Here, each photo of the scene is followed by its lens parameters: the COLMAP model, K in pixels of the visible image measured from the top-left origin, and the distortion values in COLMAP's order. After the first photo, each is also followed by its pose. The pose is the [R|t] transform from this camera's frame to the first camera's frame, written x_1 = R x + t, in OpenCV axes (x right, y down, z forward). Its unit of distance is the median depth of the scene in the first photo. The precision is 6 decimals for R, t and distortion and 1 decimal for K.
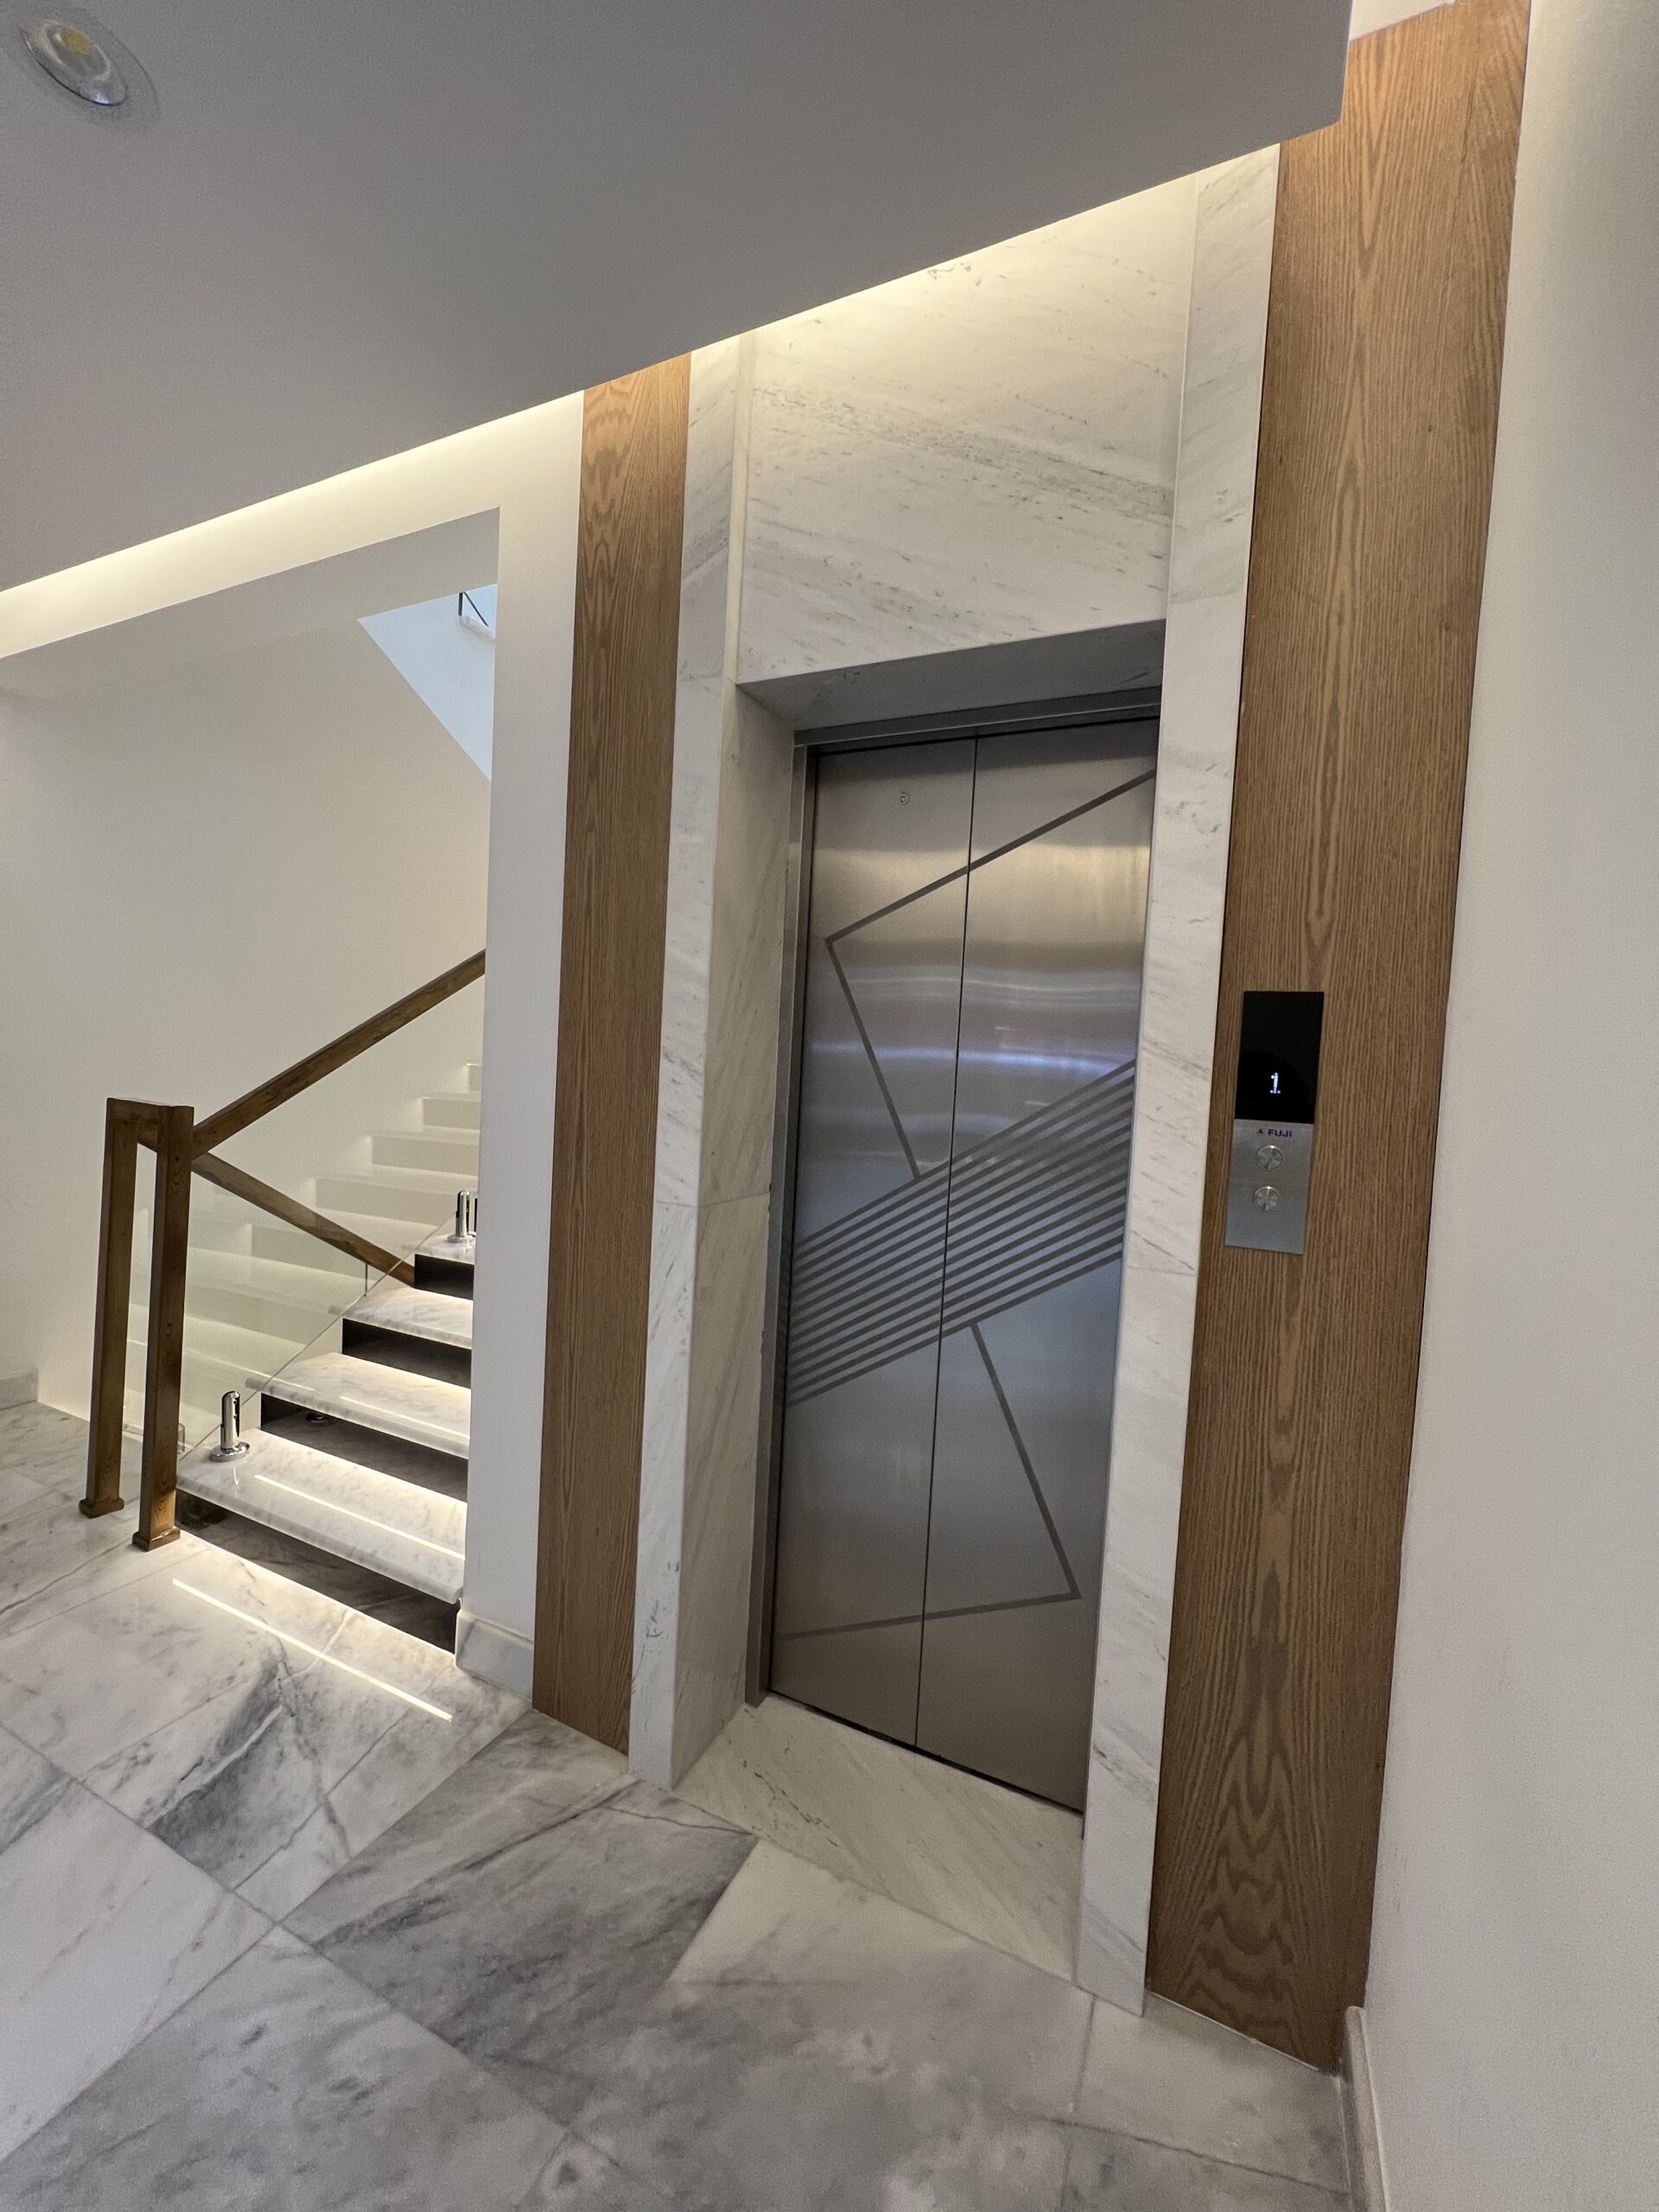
lens RADIAL K [[885.7, 0, 823.7], [0, 885.7, 1108.9], [0, 0, 1]] dist [-0.002619, 0.000159]
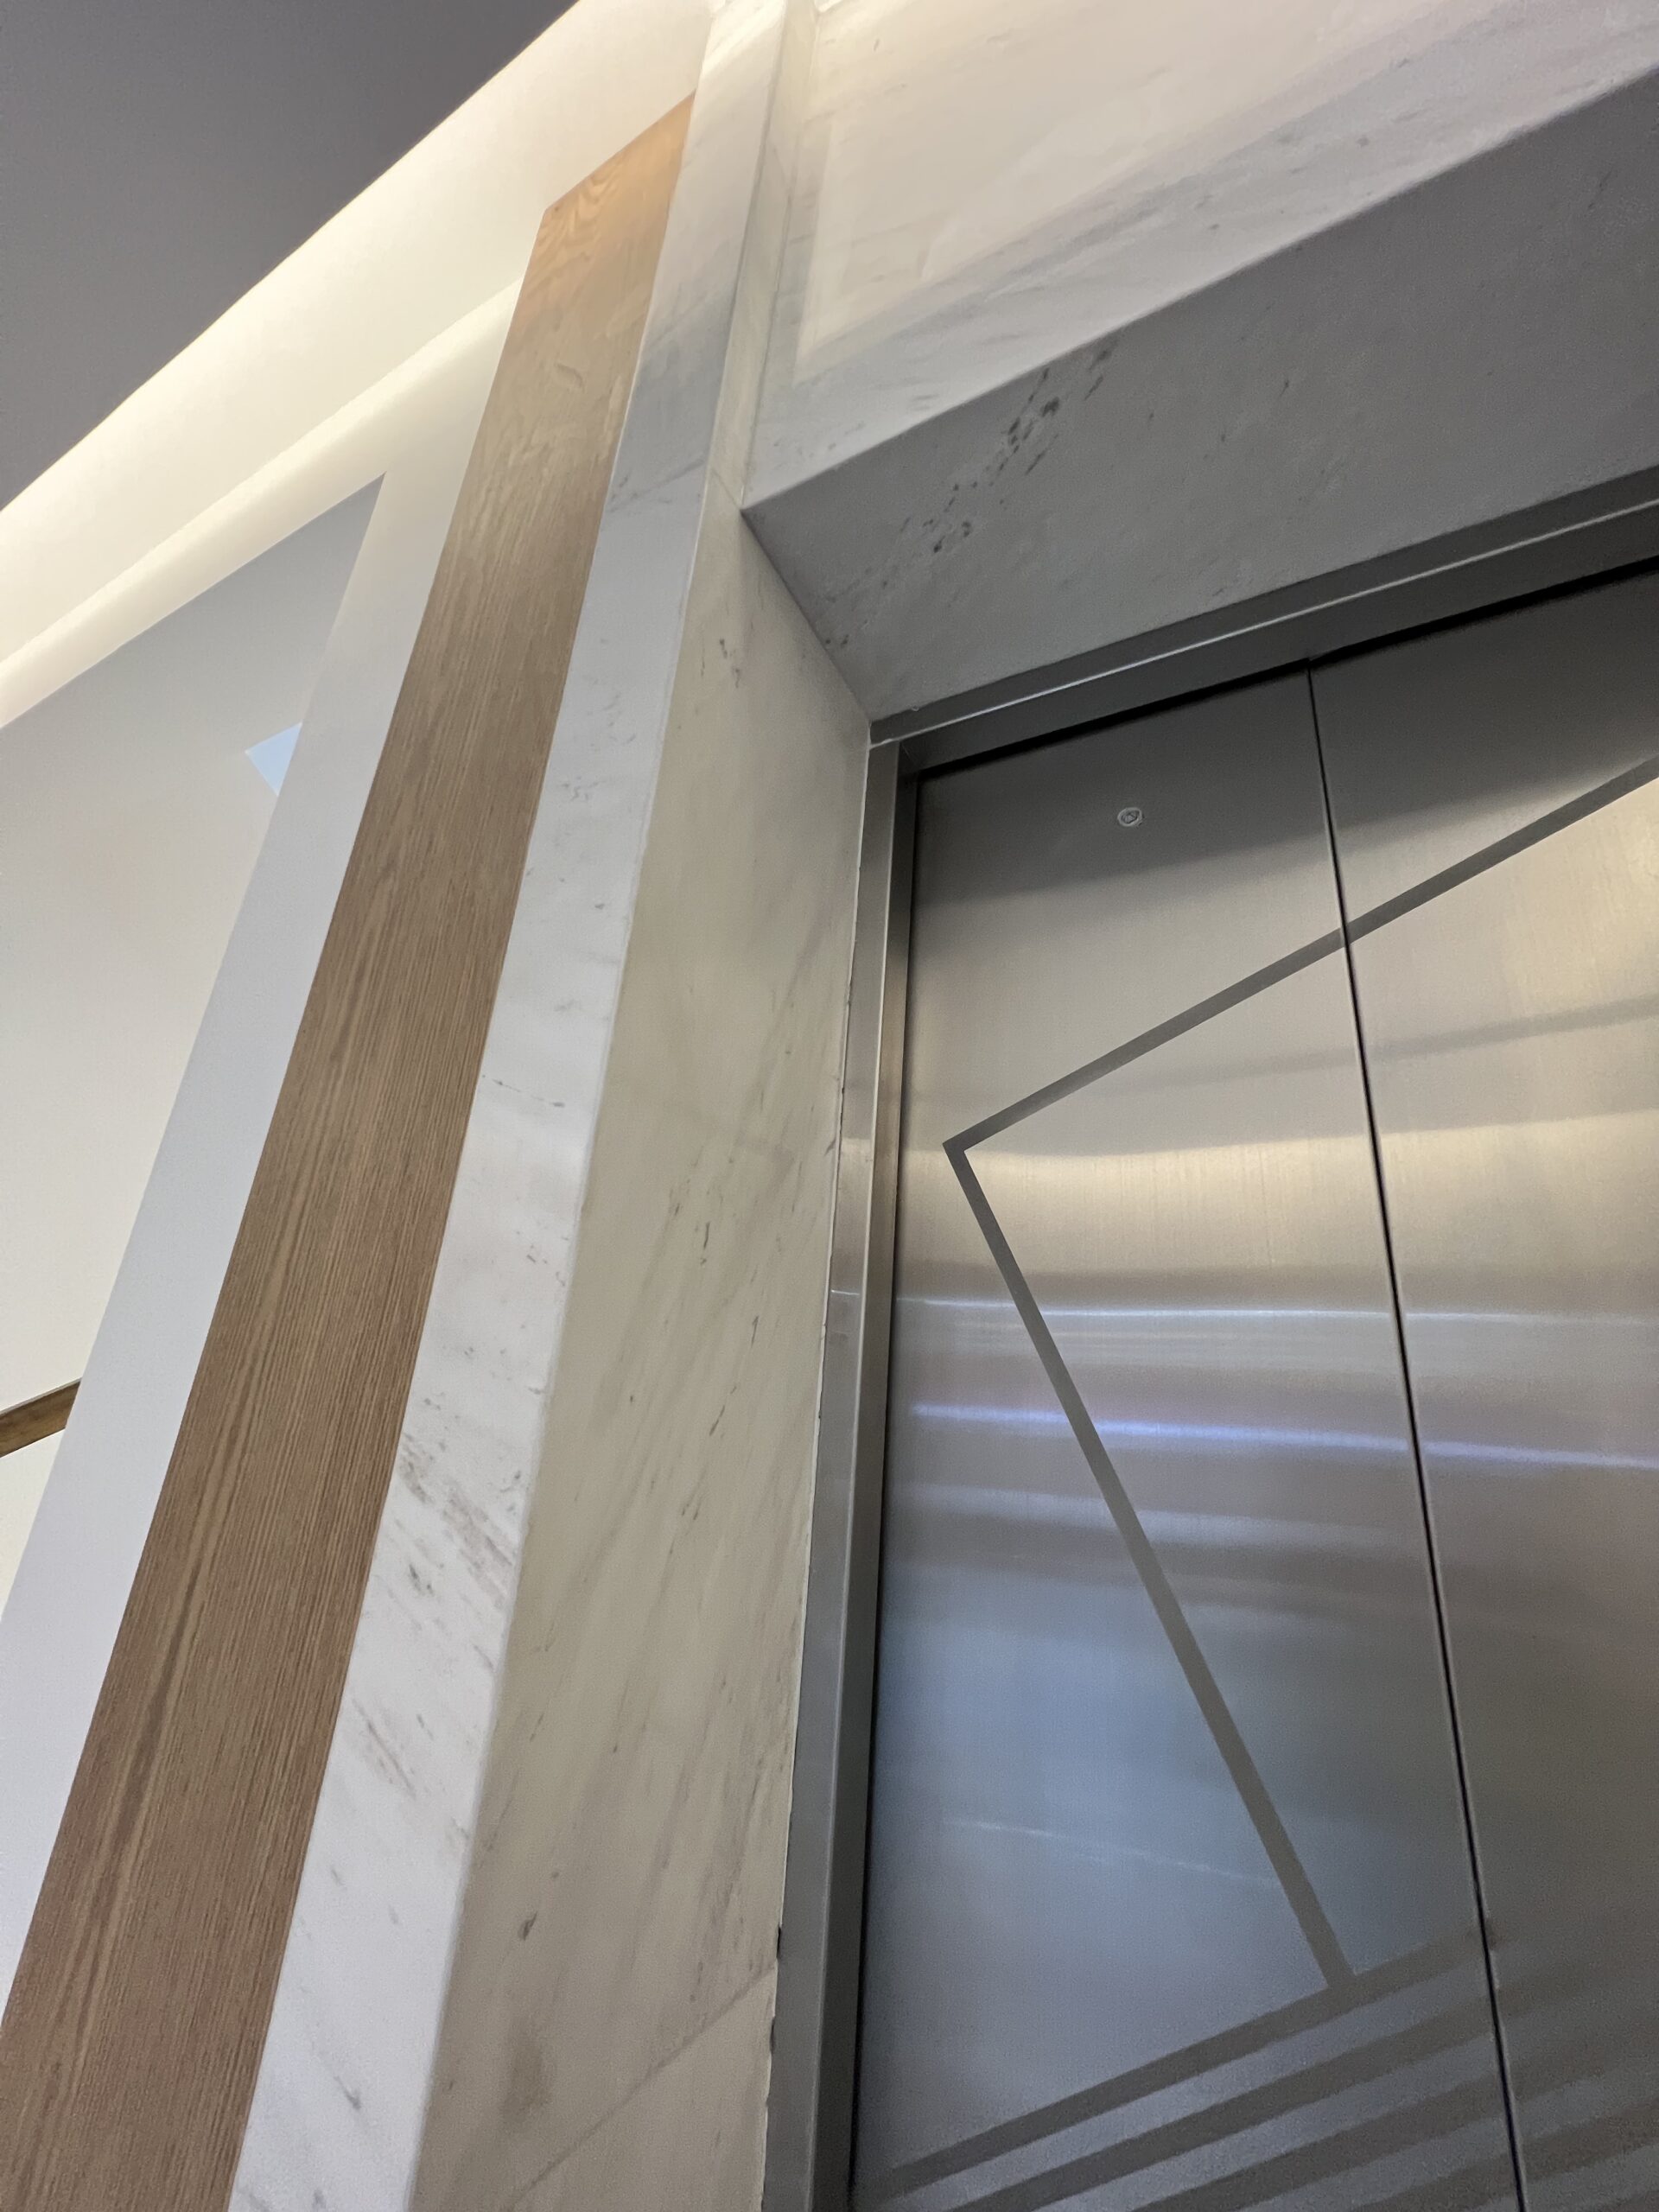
lens RADIAL K [[883.5, 0, 829.5], [0, 883.5, 1106.0], [0, 0, 1]] dist [0.001378, -0.000422]
pose [[0.998892, 0.004269, -0.046862, -0.035721], [-0.021926, 0.923393, -0.383230, -0.062378], [0.041636, 0.383833, 0.922463, 0.708776]]
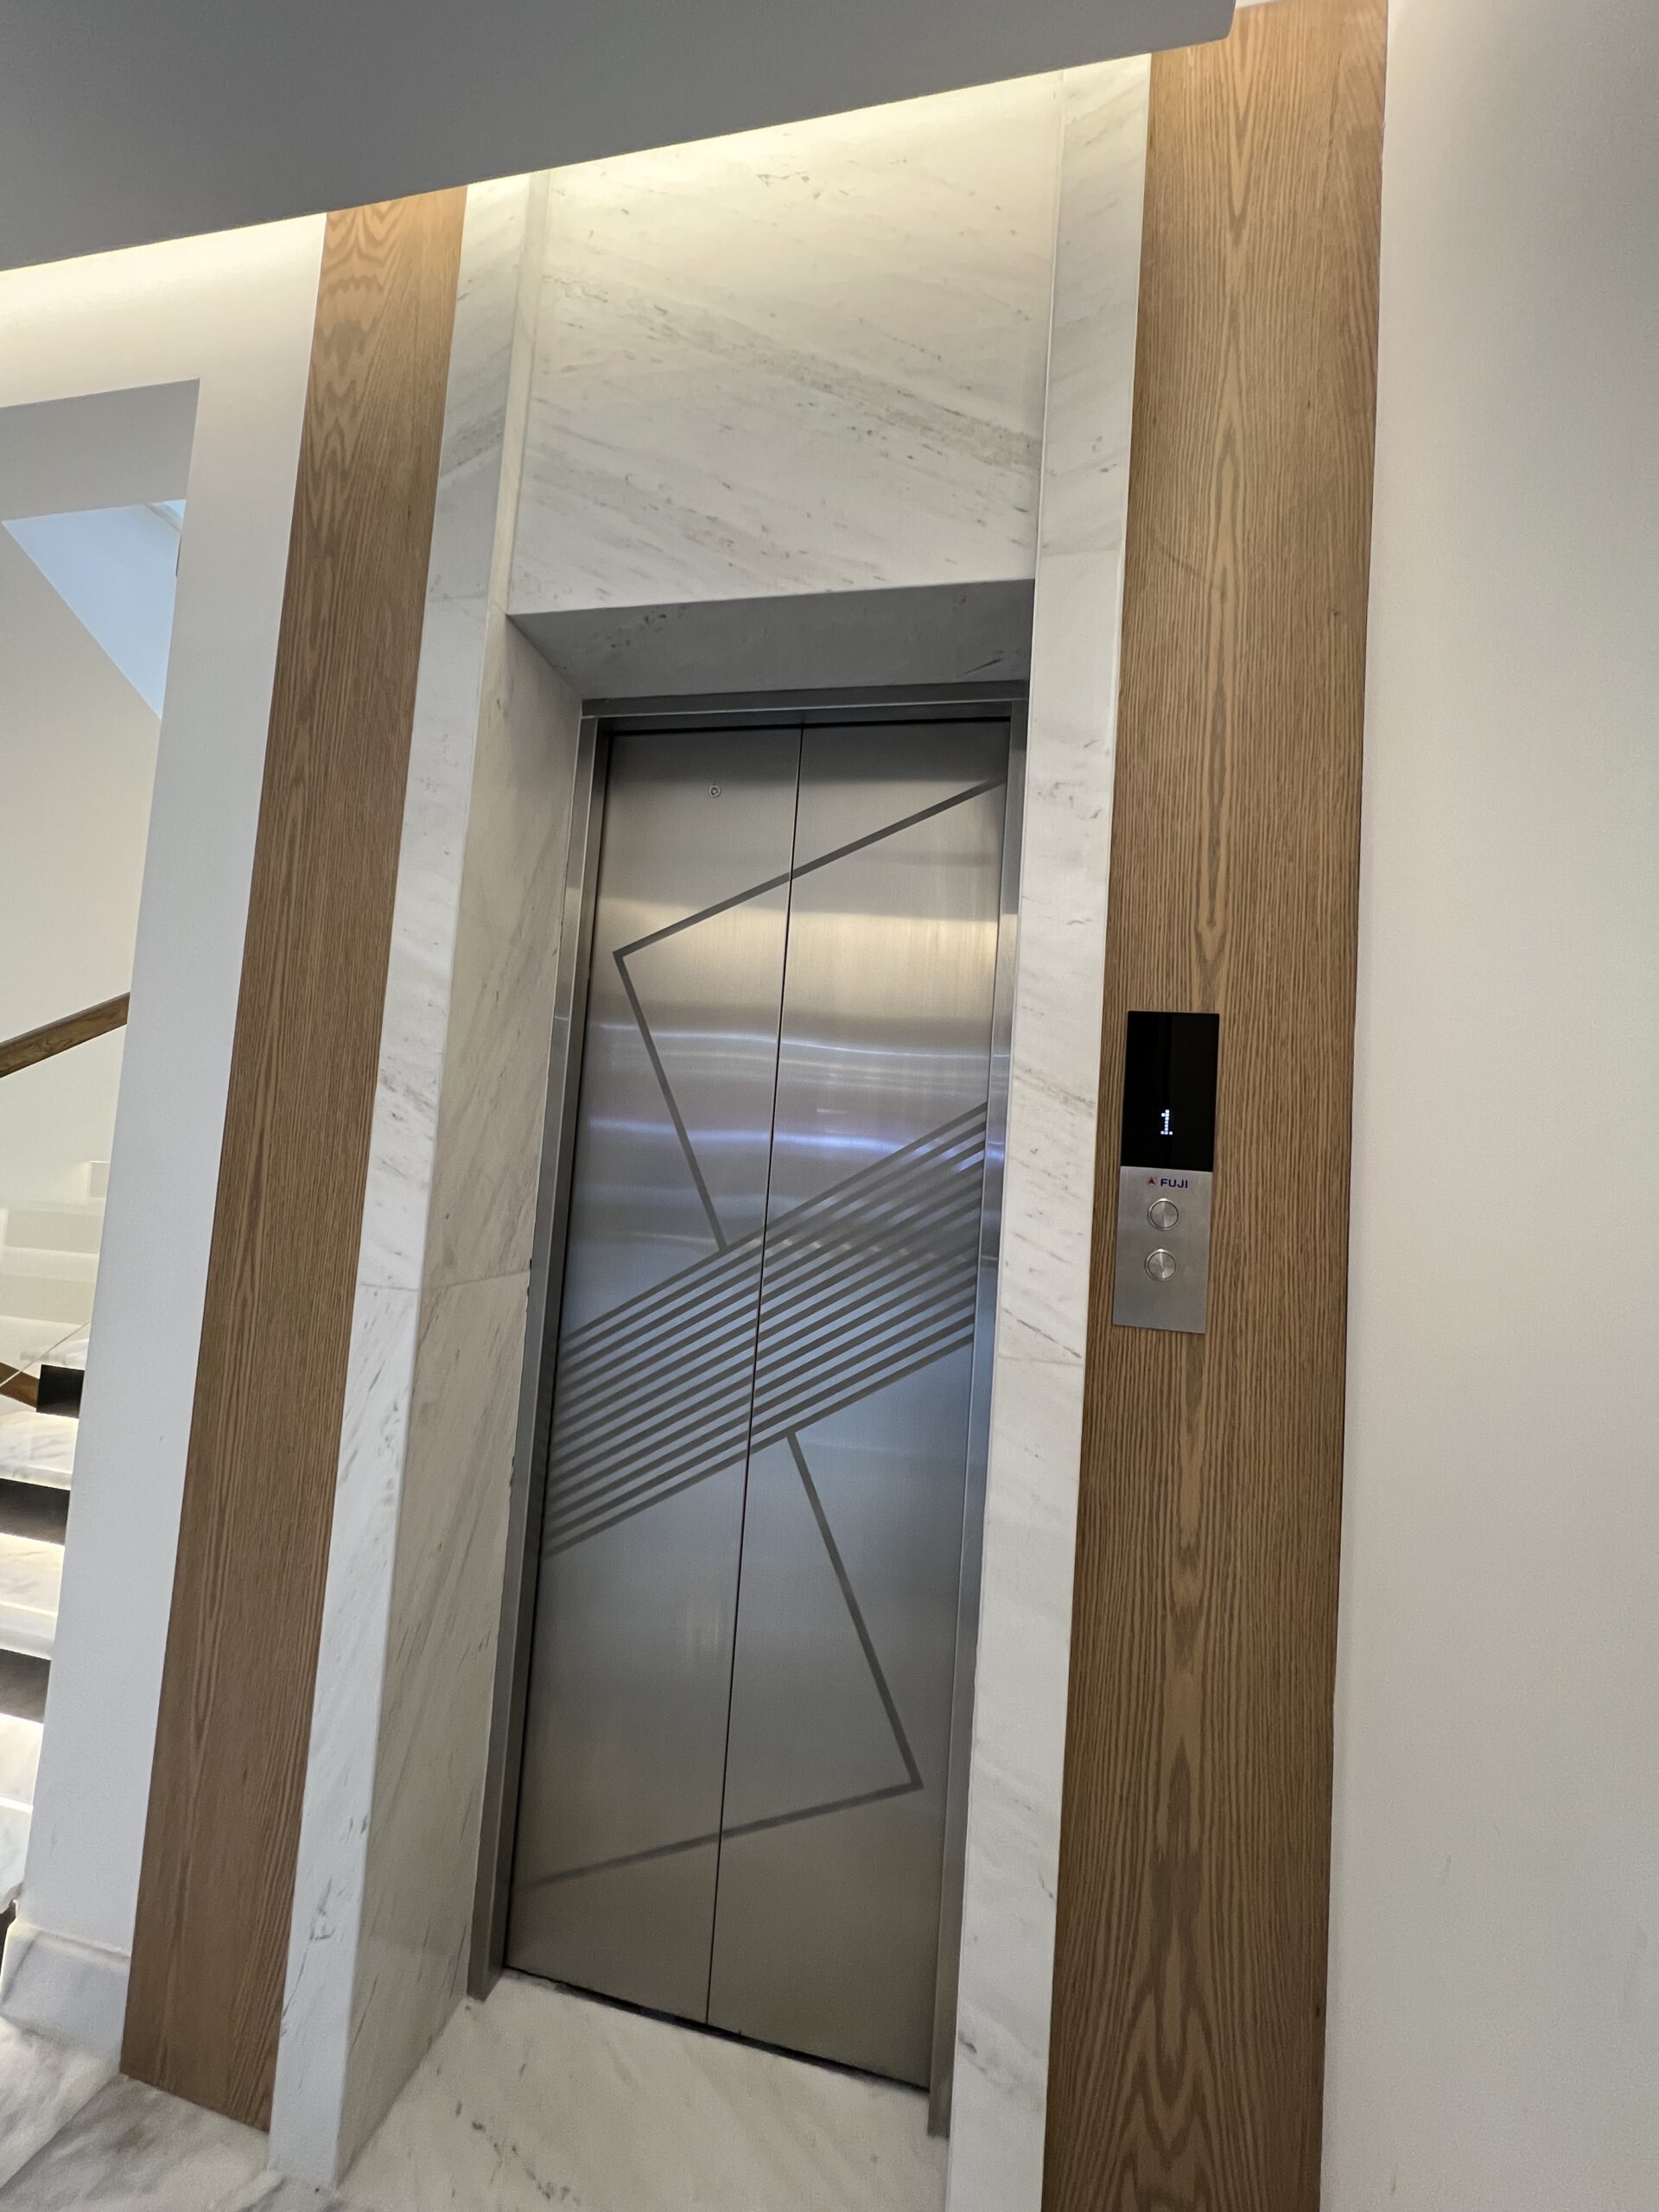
lens RADIAL K [[885.7, 0, 823.7], [0, 885.7, 1108.9], [0, 0, 1]] dist [-0.002619, 0.000159]
pose [[0.973184, 0.028914, 0.228202, 0.008836], [-0.007350, 0.995471, -0.094782, 0.029302], [-0.229909, 0.090563, 0.968989, 0.207956]]
